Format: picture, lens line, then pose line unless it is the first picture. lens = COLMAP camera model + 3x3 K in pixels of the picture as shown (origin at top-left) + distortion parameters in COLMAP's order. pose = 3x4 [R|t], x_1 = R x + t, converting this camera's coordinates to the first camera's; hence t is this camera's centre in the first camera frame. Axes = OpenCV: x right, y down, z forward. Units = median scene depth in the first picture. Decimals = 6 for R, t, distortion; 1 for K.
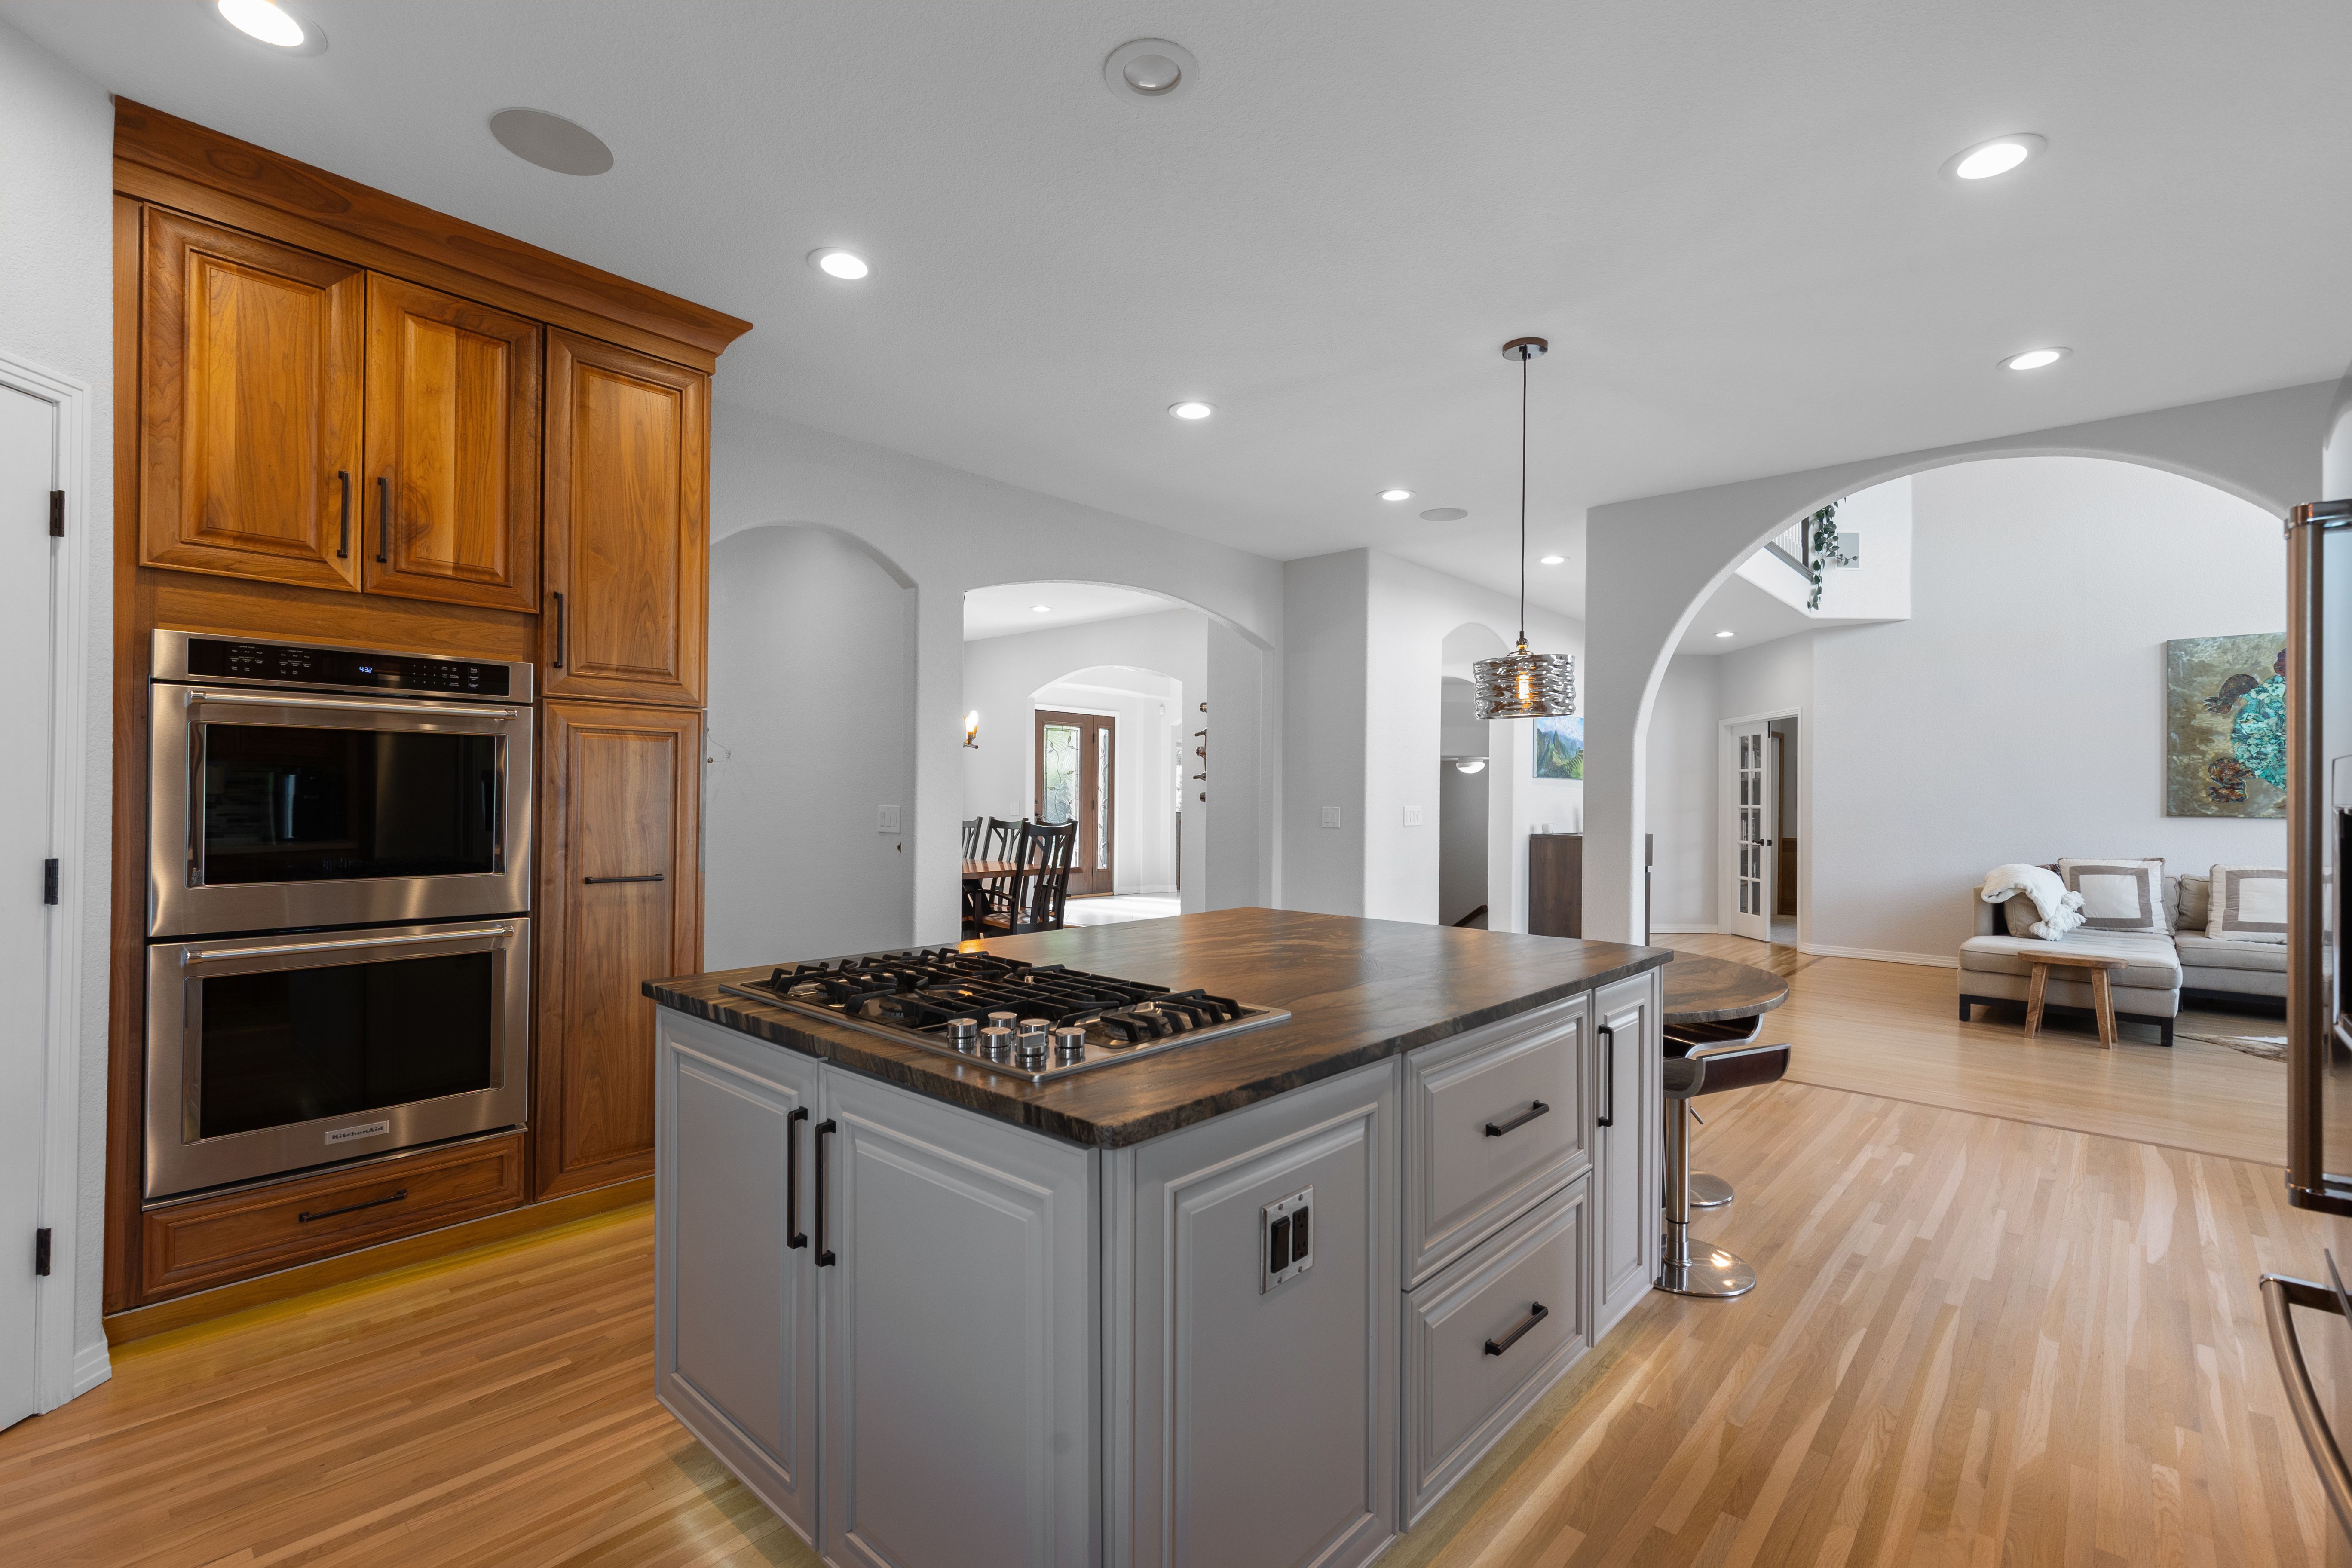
lens RADIAL K [[1060.6, 0, 1176.2], [0, 1060.6, 791.9], [0, 0, 1]] dist [0.007543, -0.001213]
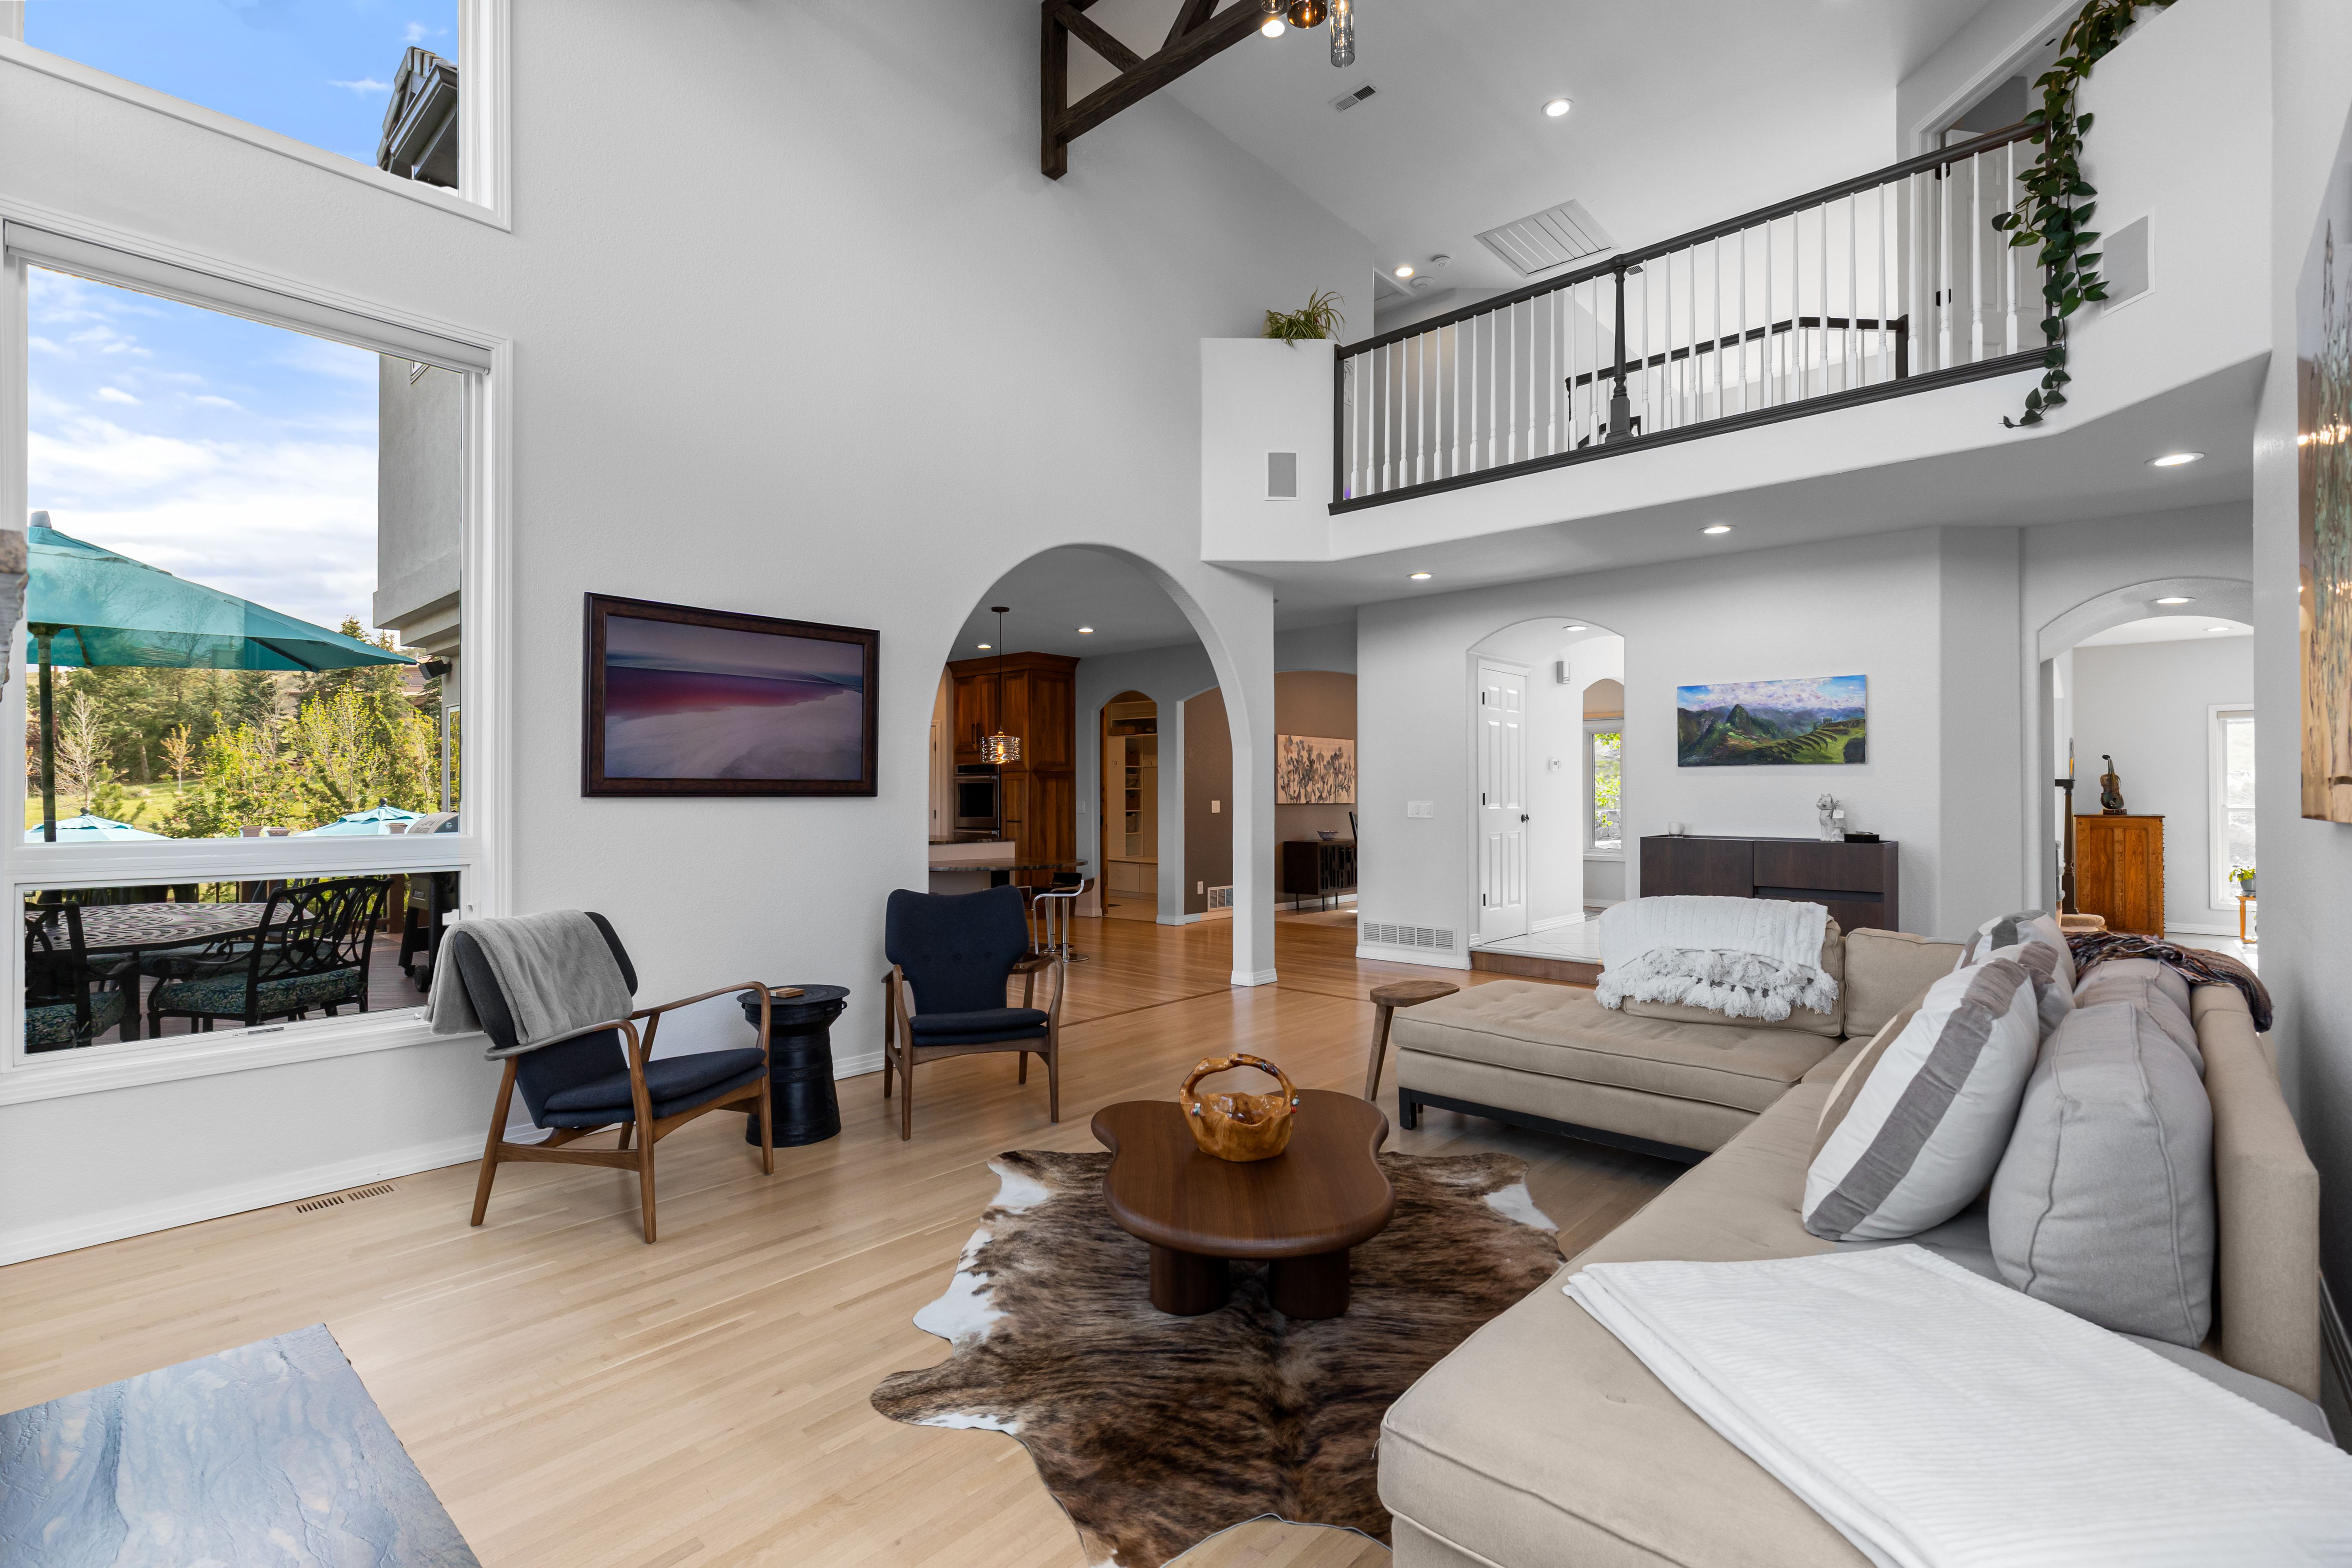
lens RADIAL K [[1060.6, 0, 1174.0], [0, 1060.6, 787.0], [0, 0, 1]] dist [0.007543, -0.001213]
pose [[-0.003606, -0.019776, -0.999798, 1.309667], [0.006973, 0.999780, -0.019801, 0.018119], [0.999969, -0.007043, -0.003467, 0.672311]]
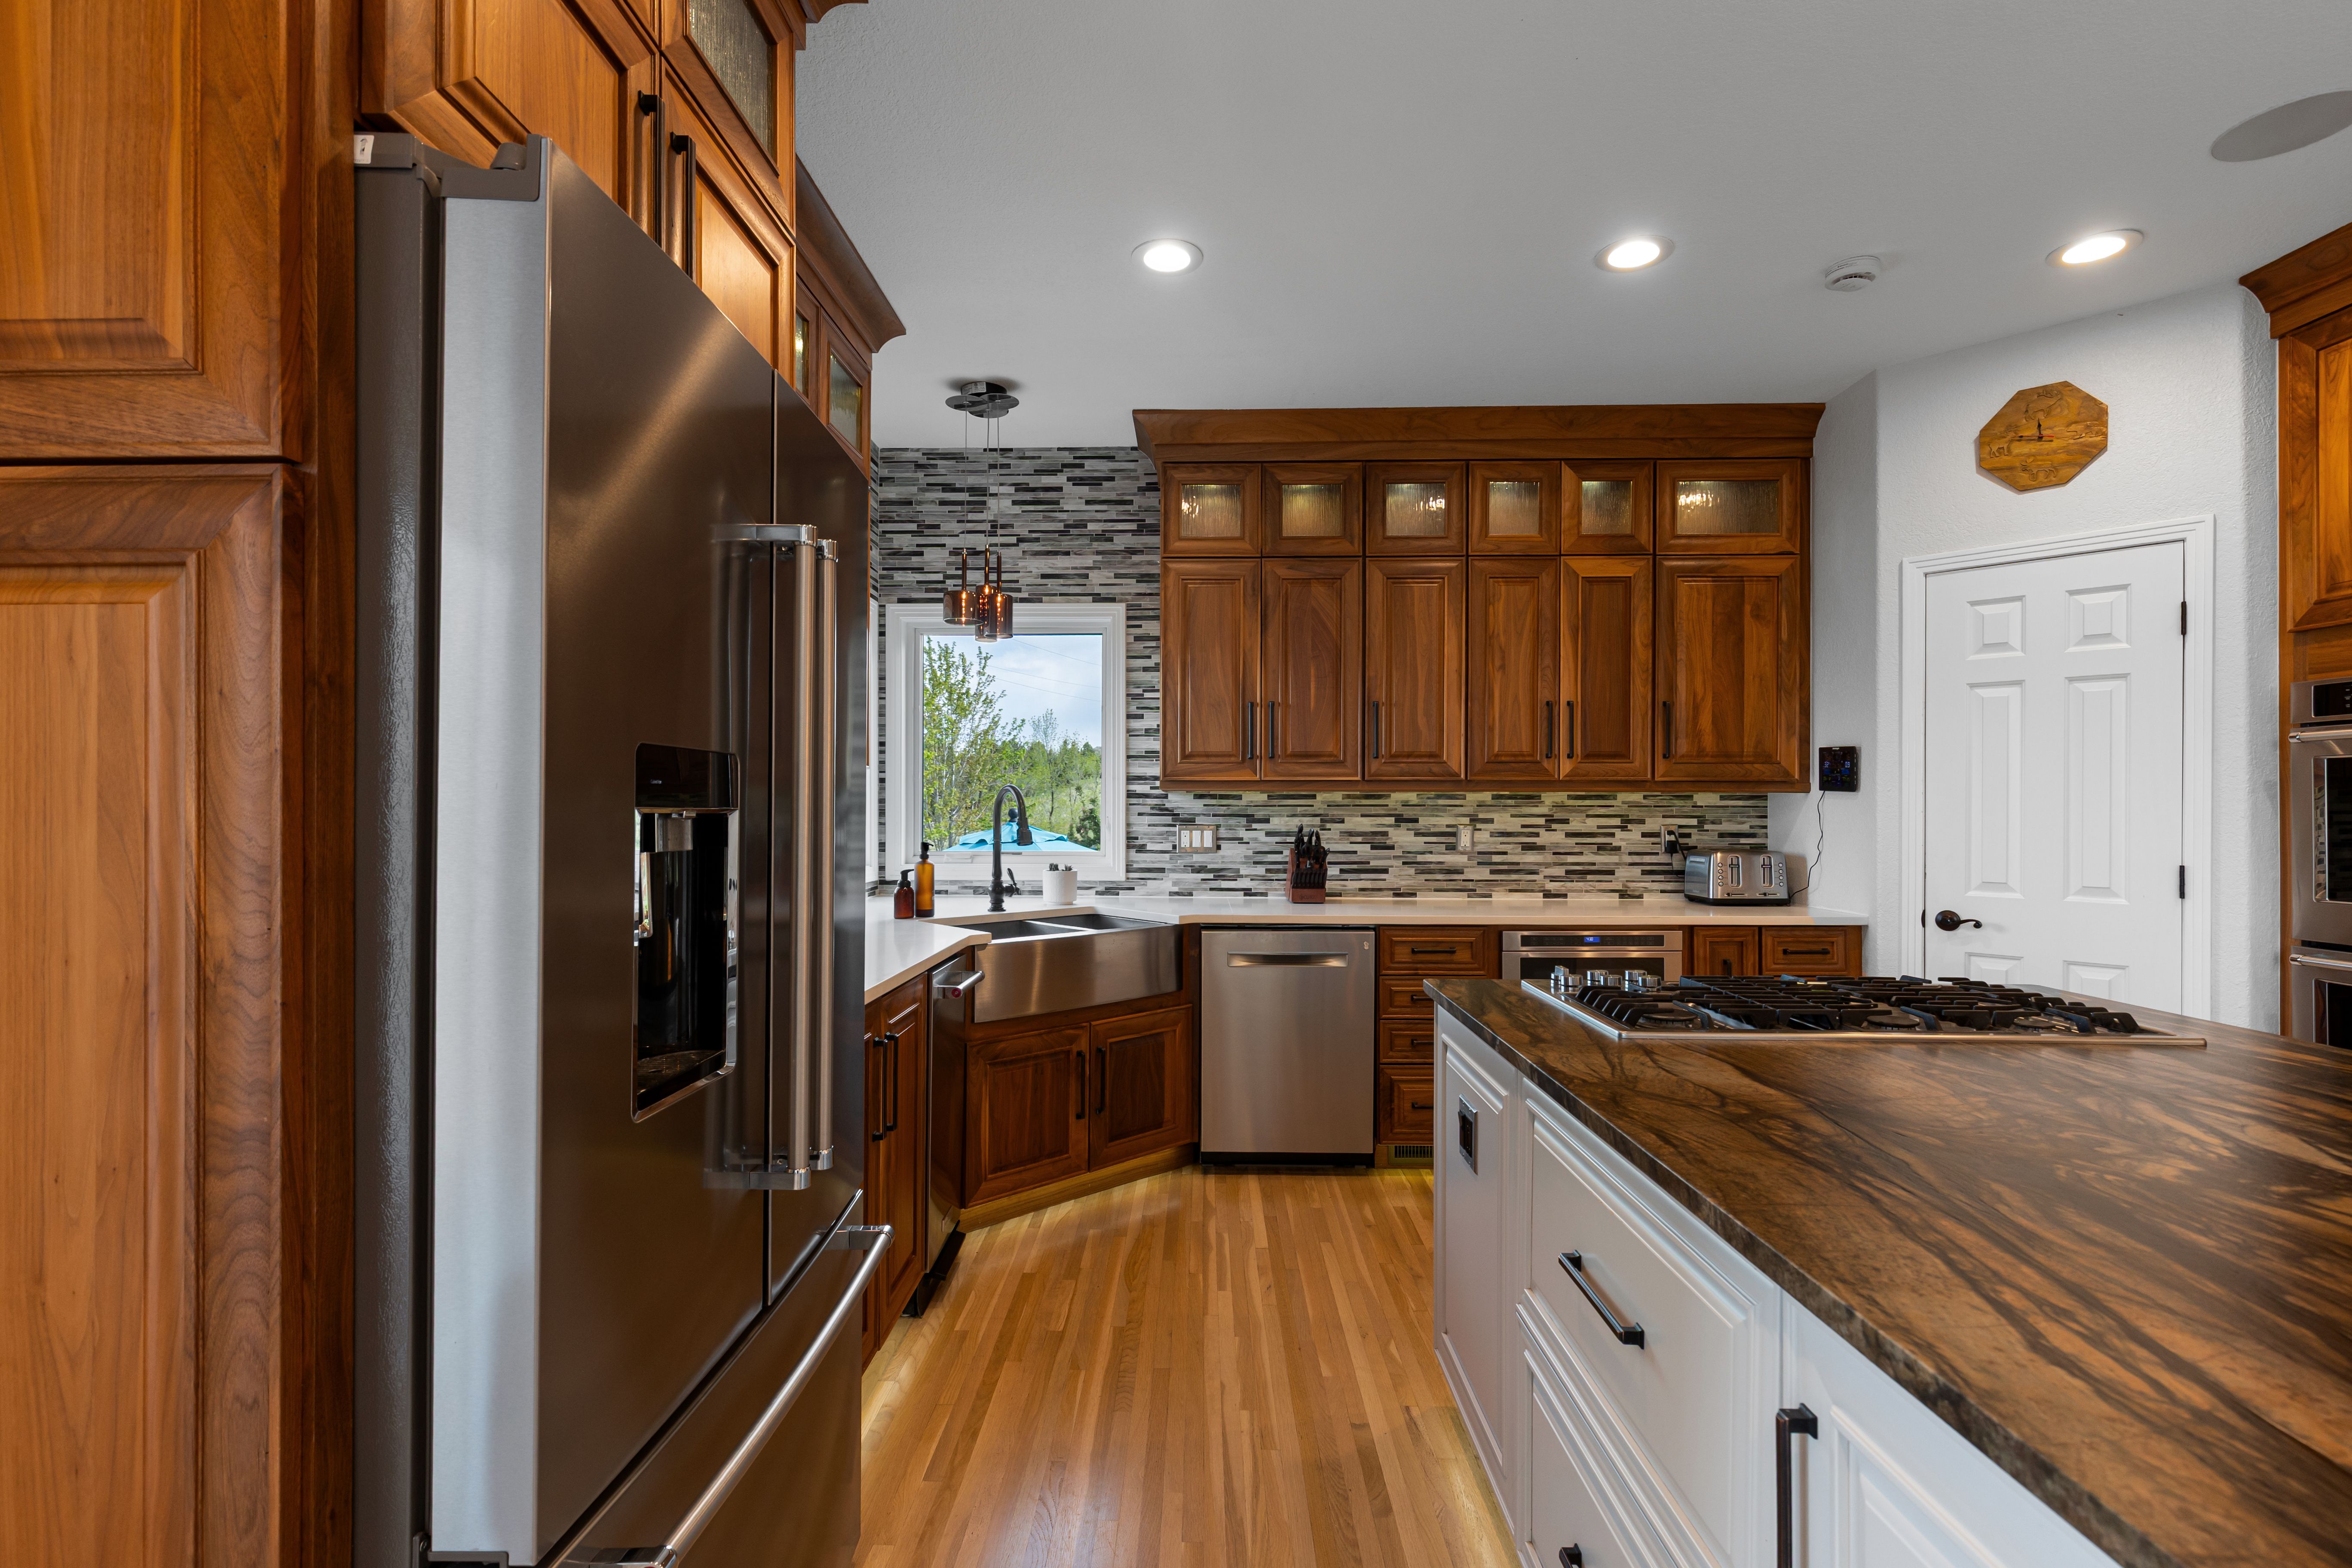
lens RADIAL K [[1060.6, 0, 1175.1], [0, 1060.6, 805.4], [0, 0, 1]] dist [0.007543, -0.001213]
pose [[-0.758690, -0.014028, -0.651301, 0.258740], [-0.007670, 0.999891, -0.012601, 0.003589], [0.651407, -0.004564, -0.758715, 0.359999]]
